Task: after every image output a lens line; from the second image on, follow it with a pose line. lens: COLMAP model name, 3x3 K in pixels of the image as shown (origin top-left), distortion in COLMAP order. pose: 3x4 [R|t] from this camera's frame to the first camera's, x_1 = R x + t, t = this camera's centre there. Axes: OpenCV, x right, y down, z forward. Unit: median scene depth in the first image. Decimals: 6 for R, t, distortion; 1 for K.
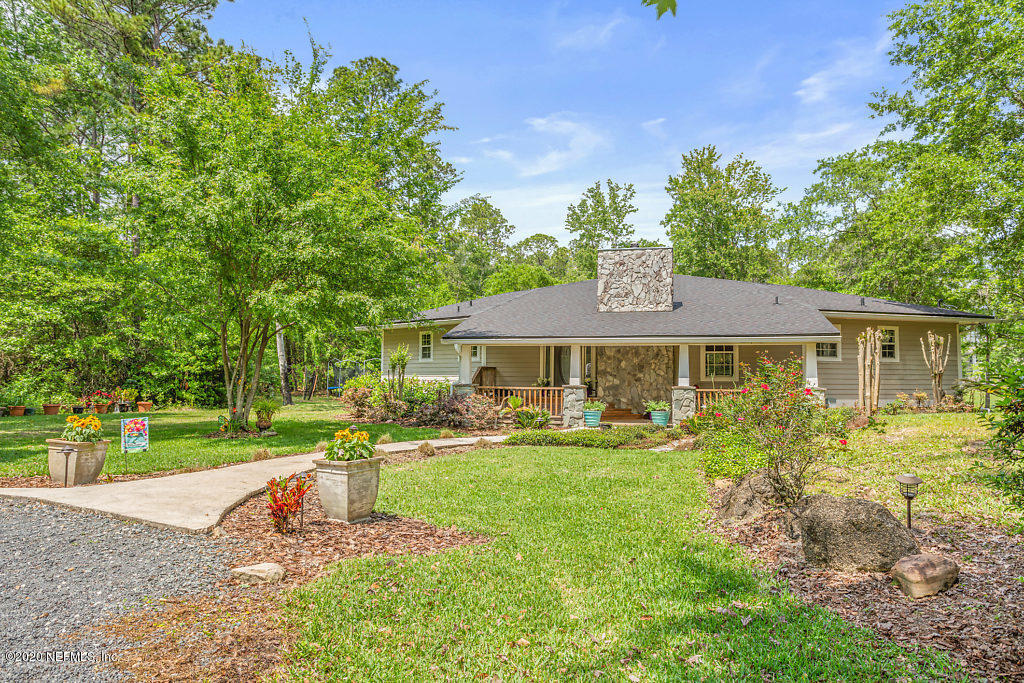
lens RADIAL K [[655.4, 0, 512.0], [0, 655.4, 341.5], [0, 0, 1]] dist [0.000913, 0.000910]
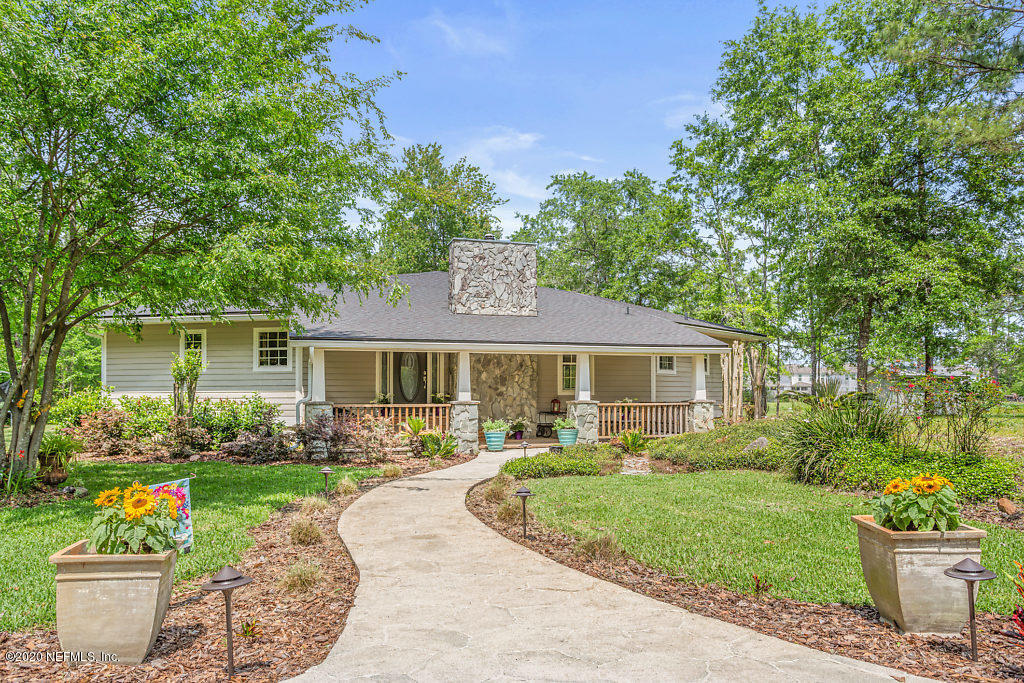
lens RADIAL K [[711.3, 0, 512.0], [0, 711.3, 341.5], [0, 0, 1]] dist [0.058465, -0.000061]
pose [[0.847191, 0.028421, 0.530528, -0.289086], [-0.016238, 0.999487, -0.027613, 0.014658], [-0.531041, 0.014779, 0.847217, 0.200721]]
